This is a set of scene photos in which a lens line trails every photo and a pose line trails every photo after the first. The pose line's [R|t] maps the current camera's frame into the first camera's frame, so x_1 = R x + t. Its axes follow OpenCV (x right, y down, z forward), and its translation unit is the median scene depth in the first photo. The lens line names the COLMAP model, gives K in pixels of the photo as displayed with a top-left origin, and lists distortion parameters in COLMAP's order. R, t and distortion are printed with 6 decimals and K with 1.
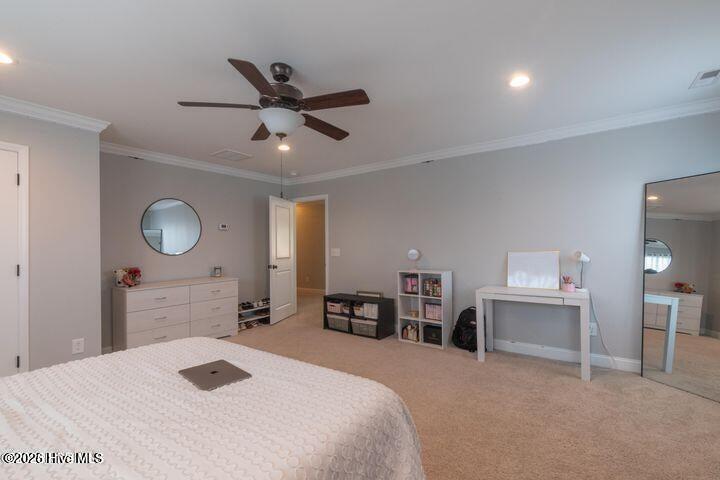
lens RADIAL K [[319.3, 0, 360.4], [0, 319.3, 246.7], [0, 0, 1]] dist [0.000547, -0.000087]
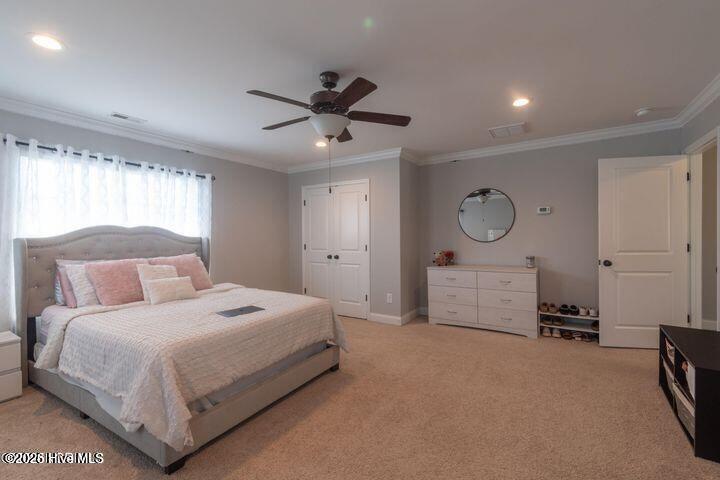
lens RADIAL K [[317.6, 0, 362.6], [0, 317.6, 239.2], [0, 0, 1]] dist [0.001454, -0.000490]
pose [[0.056183, 0.018859, -0.998242, 0.421360], [0.008545, 0.999776, 0.019369, -0.005932], [0.998384, -0.009618, 0.056009, 0.503898]]
